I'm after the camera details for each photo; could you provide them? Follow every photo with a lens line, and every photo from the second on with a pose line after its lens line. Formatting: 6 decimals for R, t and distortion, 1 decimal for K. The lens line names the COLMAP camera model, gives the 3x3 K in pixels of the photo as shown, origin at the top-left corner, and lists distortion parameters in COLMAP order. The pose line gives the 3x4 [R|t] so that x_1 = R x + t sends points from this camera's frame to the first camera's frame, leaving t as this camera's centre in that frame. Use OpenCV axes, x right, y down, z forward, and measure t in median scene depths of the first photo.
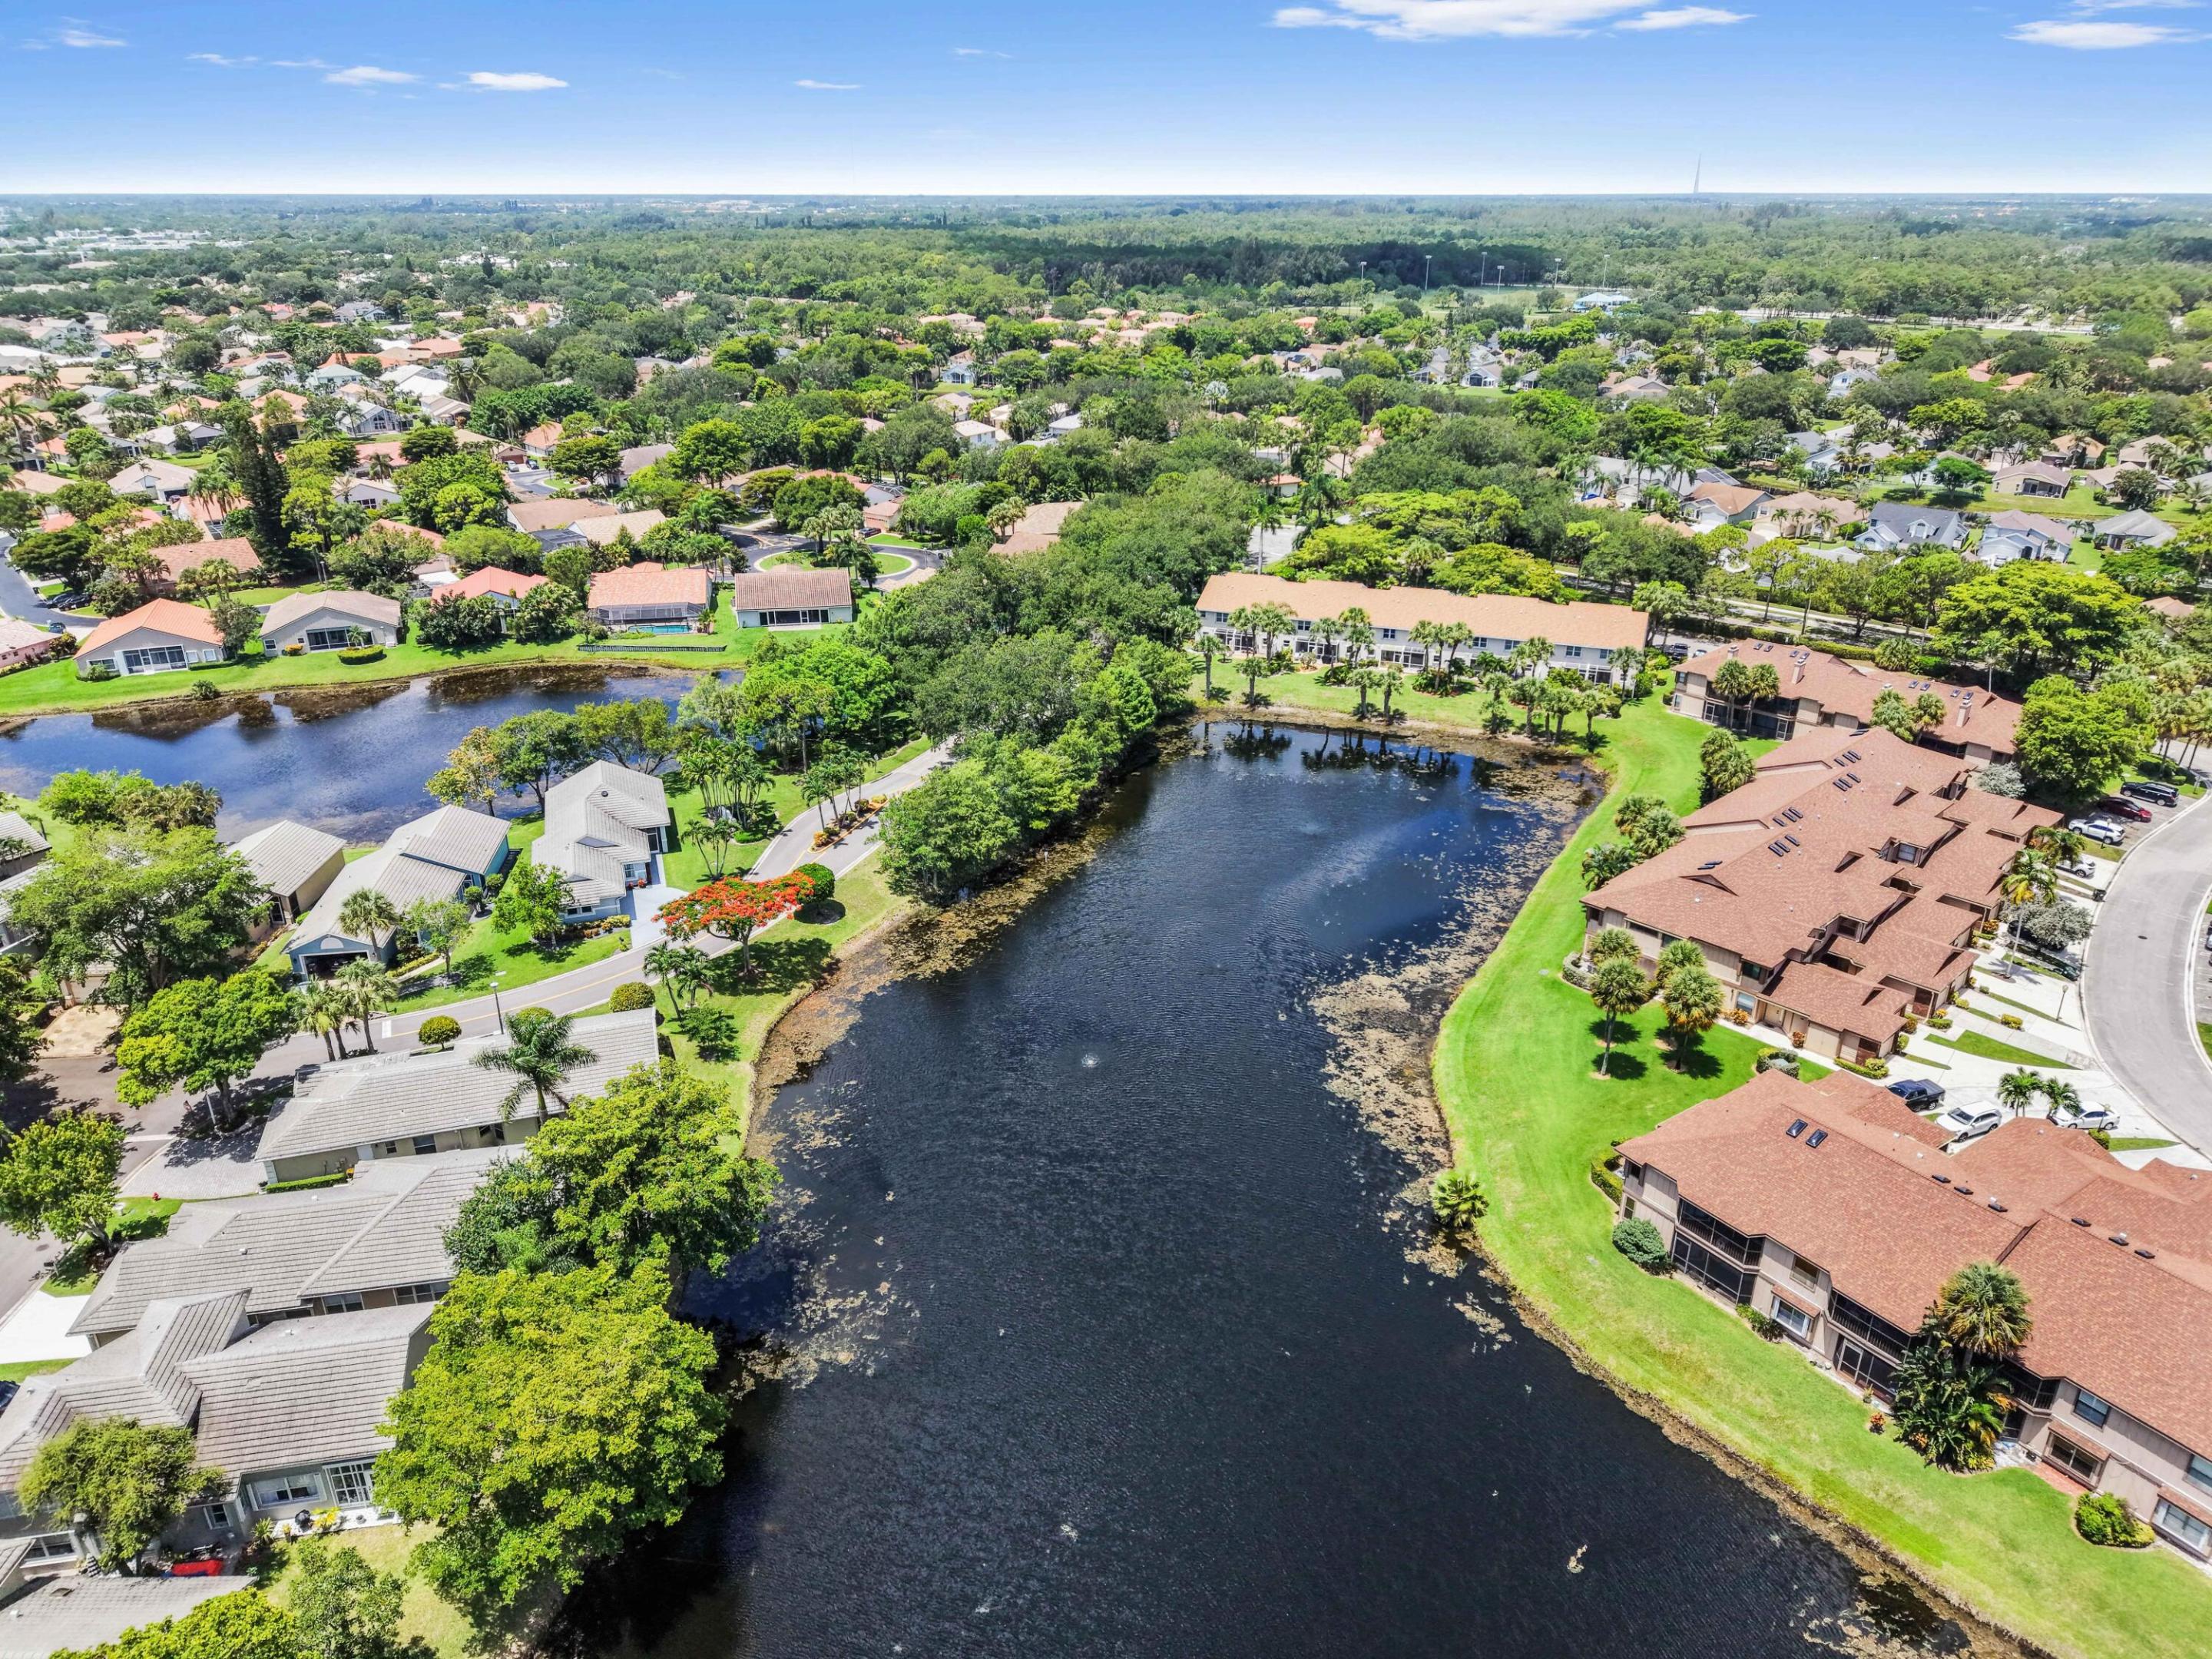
lens RADIAL K [[1509.1, 0, 1111.6], [0, 1509.1, 832.9], [0, 0, 1]] dist [0.093447, -0.107251]
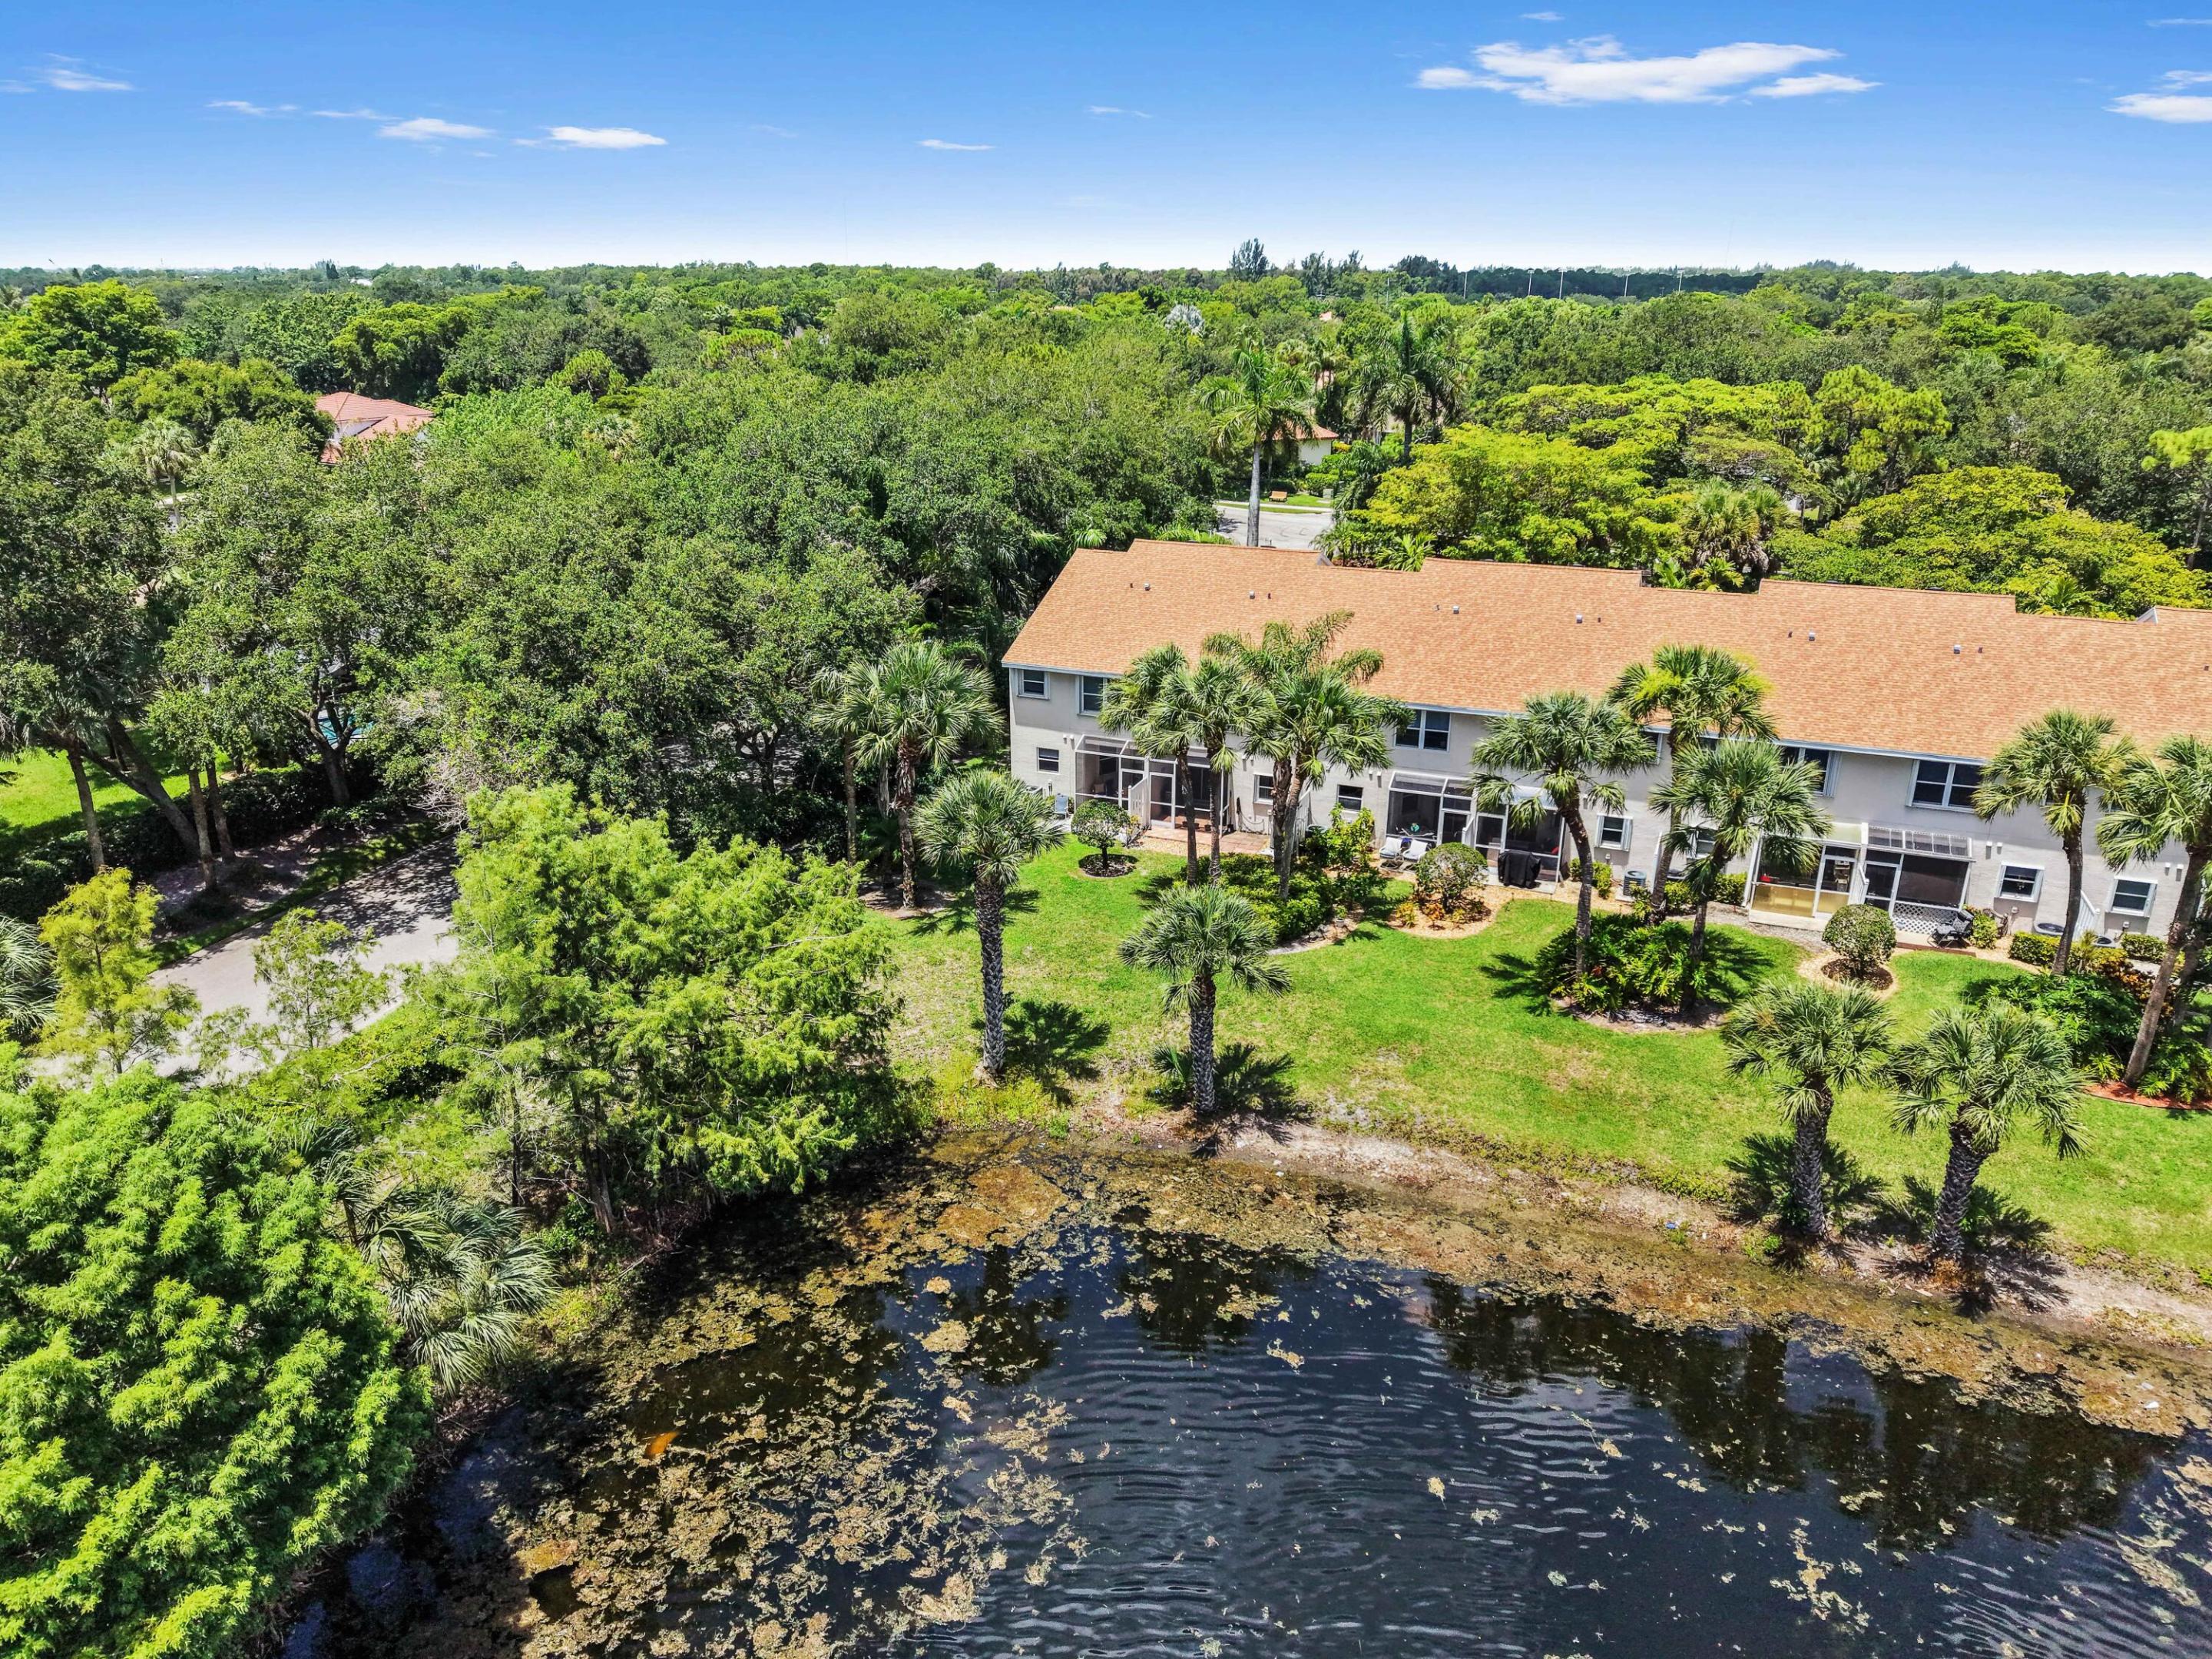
lens RADIAL K [[1509.1, 0, 1111.6], [0, 1509.1, 832.9], [0, 0, 1]] dist [0.093447, -0.107251]
pose [[0.999982, 0.005854, 0.001397, 0.076239], [-0.005765, 0.998356, -0.057035, -0.105785], [-0.001728, 0.057025, 0.998371, 0.755978]]
